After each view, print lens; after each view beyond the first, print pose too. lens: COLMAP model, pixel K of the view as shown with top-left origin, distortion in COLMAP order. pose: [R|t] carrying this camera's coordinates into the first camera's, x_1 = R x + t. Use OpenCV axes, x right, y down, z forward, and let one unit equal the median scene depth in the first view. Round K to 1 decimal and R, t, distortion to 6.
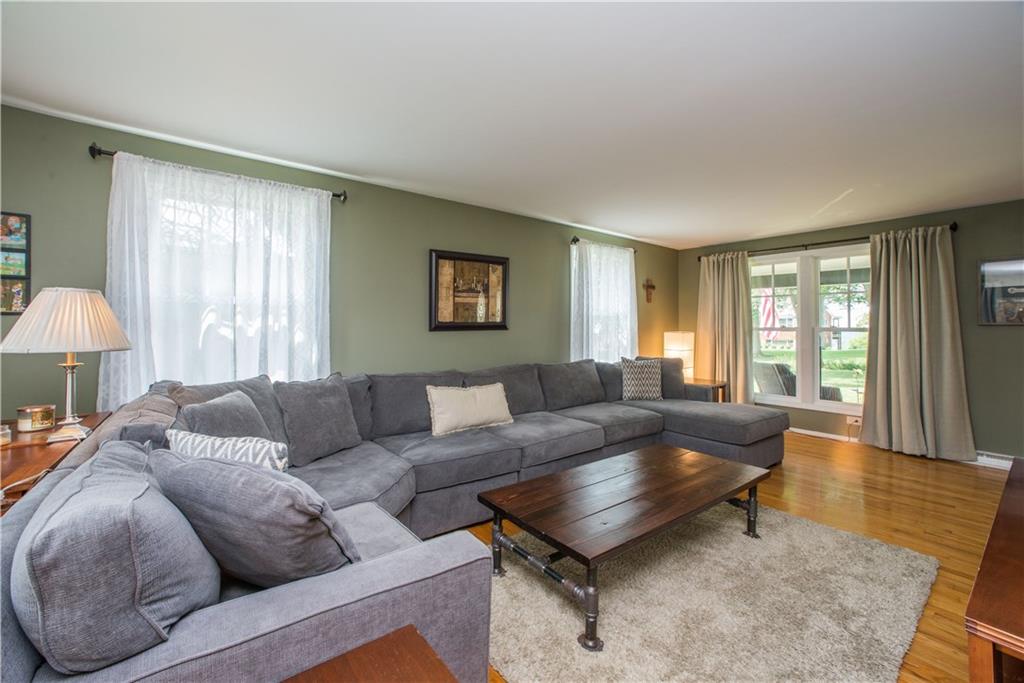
lens RADIAL K [[414.6, 0, 503.9], [0, 414.6, 336.0], [0, 0, 1]] dist [-0.061687, 0.028233]
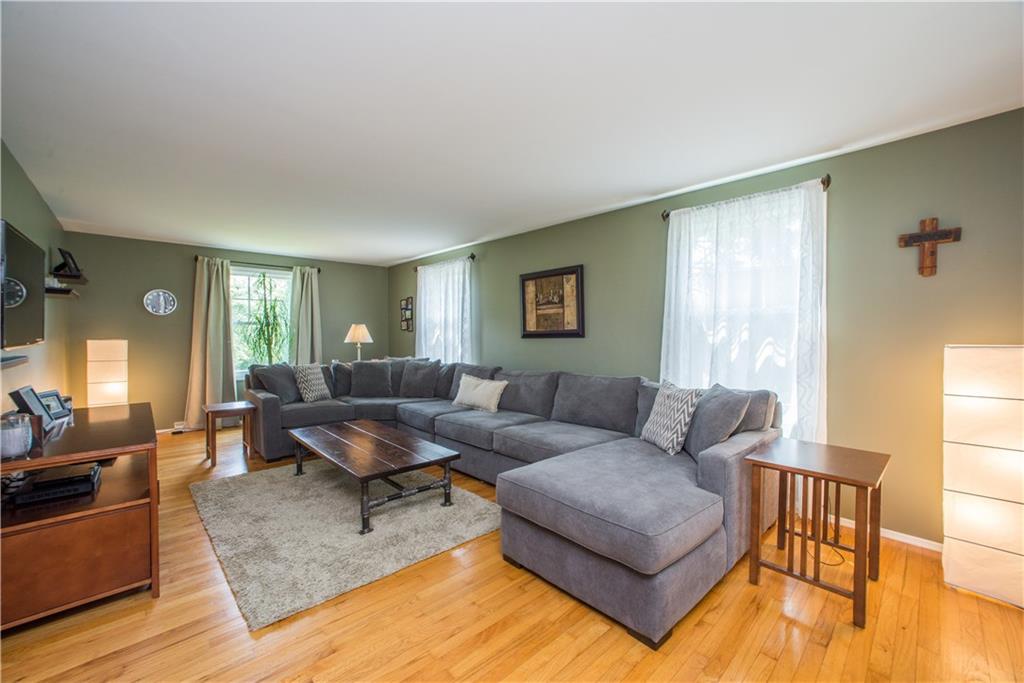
lens RADIAL K [[414.6, 0, 503.9], [0, 414.6, 336.0], [0, 0, 1]] dist [-0.061687, 0.028233]
pose [[0.088213, -0.001023, -0.996101, 1.029285], [-0.024042, 0.999706, -0.003156, -0.012670], [0.995811, 0.024227, 0.088163, 0.776602]]
